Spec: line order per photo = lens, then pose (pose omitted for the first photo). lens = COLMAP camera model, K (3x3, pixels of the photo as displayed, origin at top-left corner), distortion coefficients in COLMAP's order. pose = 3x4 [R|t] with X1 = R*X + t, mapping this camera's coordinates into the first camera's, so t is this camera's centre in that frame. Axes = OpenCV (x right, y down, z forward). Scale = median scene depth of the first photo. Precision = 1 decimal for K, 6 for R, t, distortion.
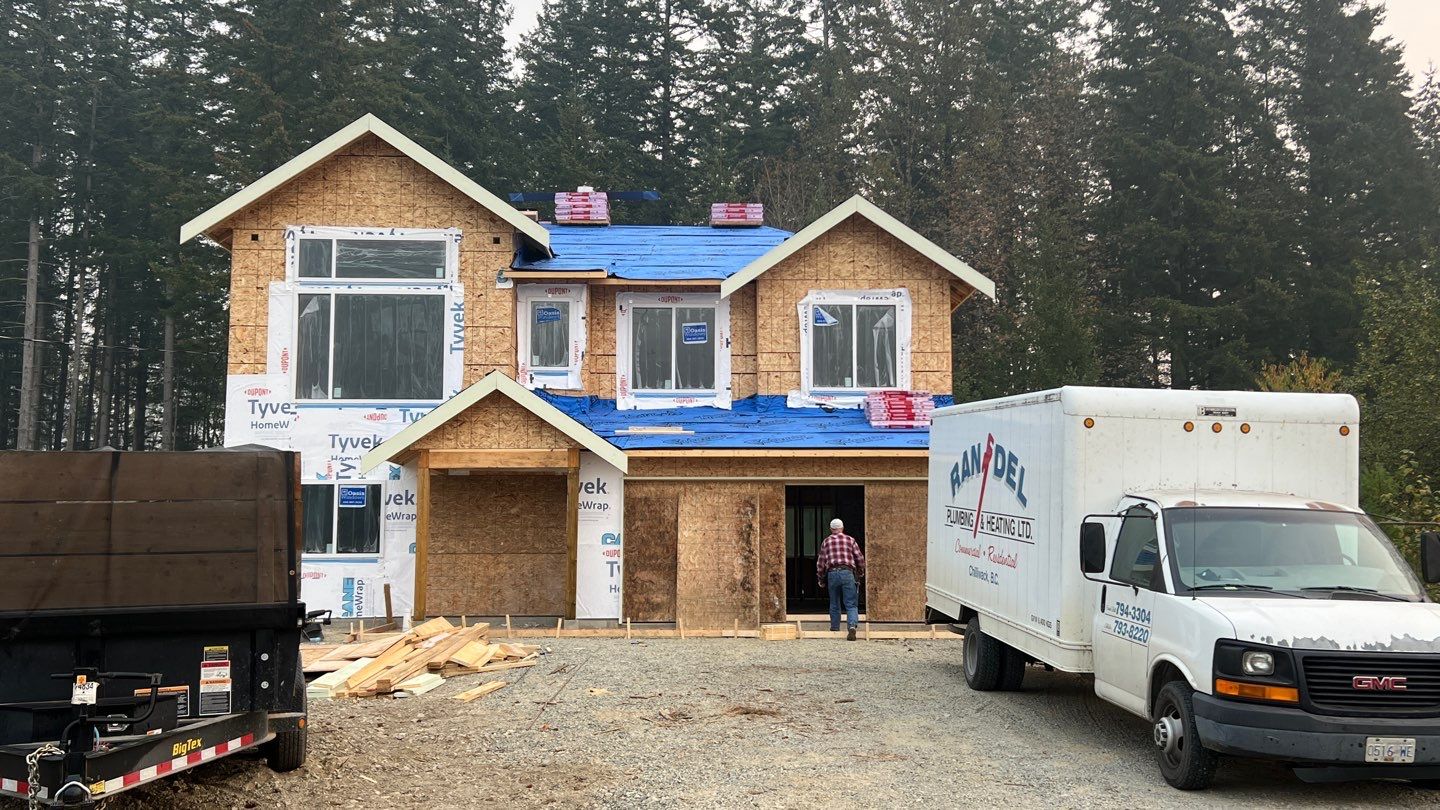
lens RADIAL K [[1373.1, 0, 720.2], [0, 1373.1, 403.3], [0, 0, 1]] dist [0.072197, 0.000000]
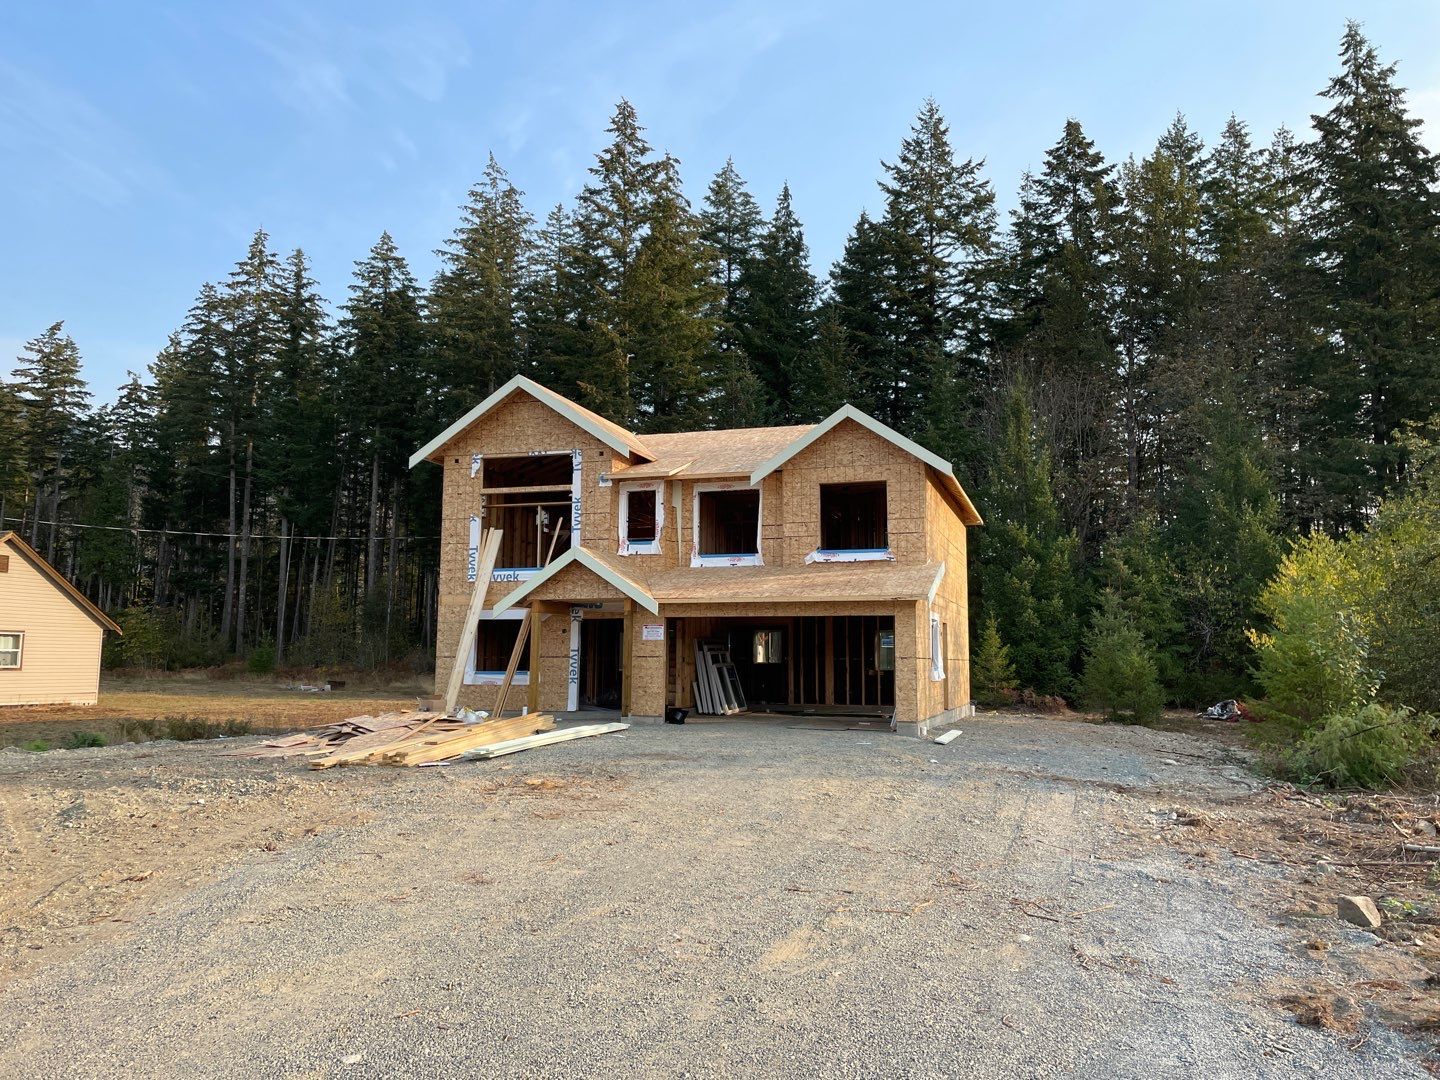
lens RADIAL K [[1091.0, 0, 727.4], [0, 1091.0, 544.9], [0, 0, 1]] dist [0.050930, -0.001914]
pose [[0.943856, -0.029852, -0.329006, 0.339222], [0.031754, 0.999496, 0.000408, -0.017849], [0.328828, -0.010832, 0.944328, -0.046478]]
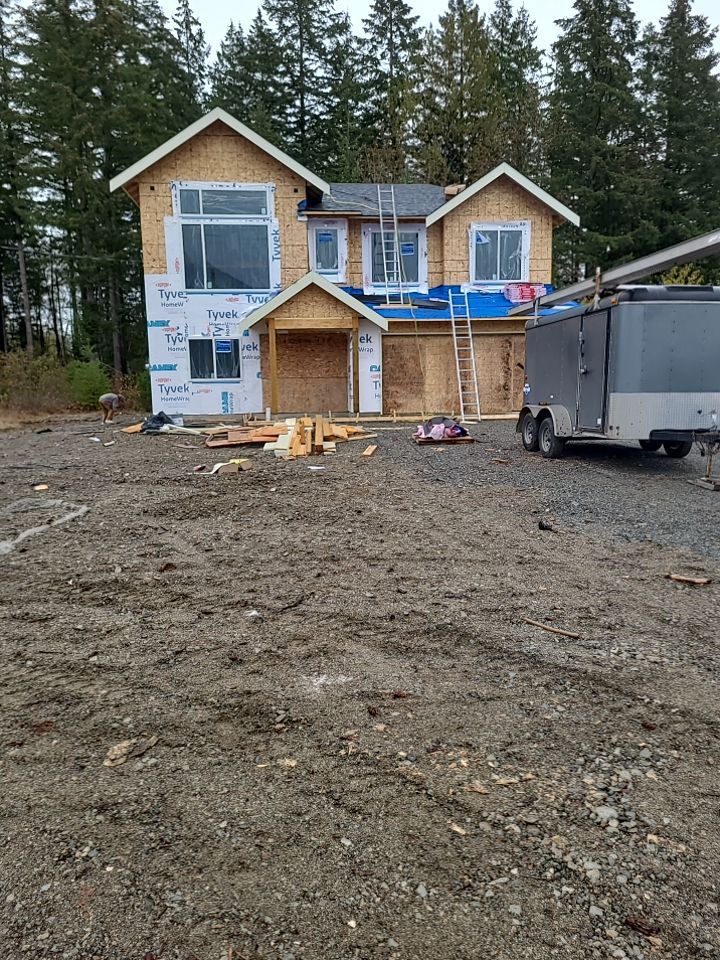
lens RADIAL K [[723.6, 0, 355.7], [0, 723.6, 485.0], [0, 0, 1]] dist [0.041664, -0.034957]
pose [[0.996858, -0.027624, 0.074238, -0.165204], [0.008063, 0.967739, 0.251825, 0.006666], [-0.078800, -0.250435, 0.964921, 0.043727]]
